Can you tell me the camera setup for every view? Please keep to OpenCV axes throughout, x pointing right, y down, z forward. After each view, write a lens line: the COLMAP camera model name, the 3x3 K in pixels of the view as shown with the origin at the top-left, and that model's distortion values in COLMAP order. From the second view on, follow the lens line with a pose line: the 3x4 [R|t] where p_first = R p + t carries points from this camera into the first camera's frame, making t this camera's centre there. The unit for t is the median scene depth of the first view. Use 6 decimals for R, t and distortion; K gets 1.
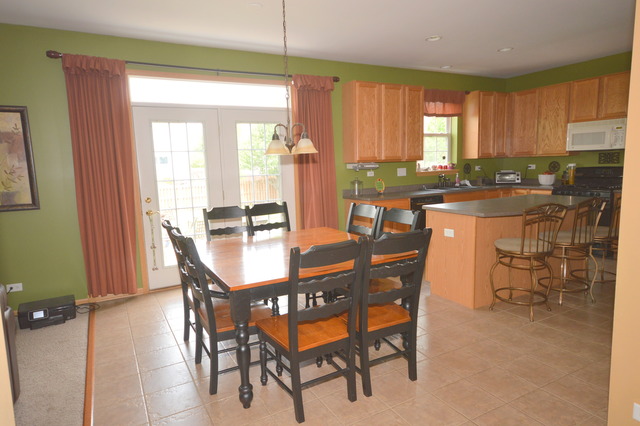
lens RADIAL K [[400.0, 0, 320.0], [0, 400.0, 213.0], [0, 0, 1]] dist [0.026241, 0.001043]
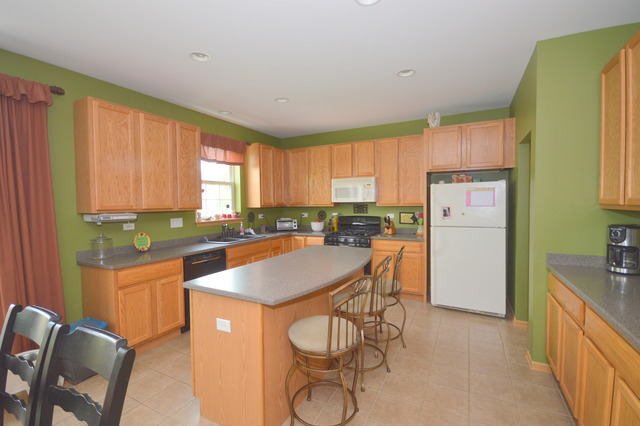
lens RADIAL K [[285.5, 0, 320.0], [0, 285.5, 213.0], [0, 0, 1]] dist [-0.021060, 0.000117]
pose [[0.838190, -0.001540, 0.545376, 0.128684], [0.058277, 0.994523, -0.086757, -0.052292], [-0.542255, 0.104502, 0.833690, 0.326687]]
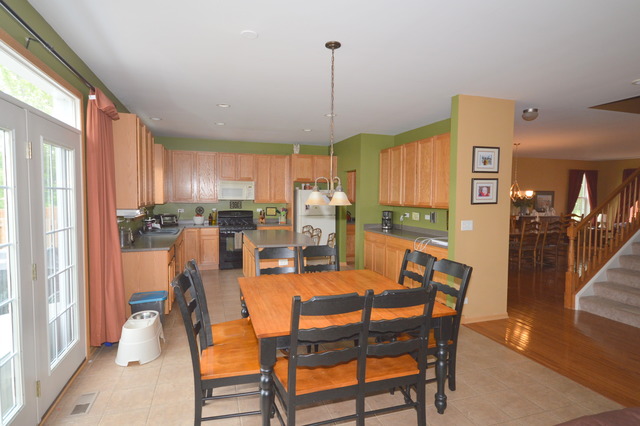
lens RADIAL K [[340.0, 0, 320.0], [0, 340.0, 213.0], [0, 0, 1]] dist [-0.000197, -0.000081]
pose [[0.177721, -0.011841, 0.984010, -0.501033], [0.113067, 0.993551, -0.008466, -0.053528], [-0.977564, 0.112764, 0.177914, 0.425593]]
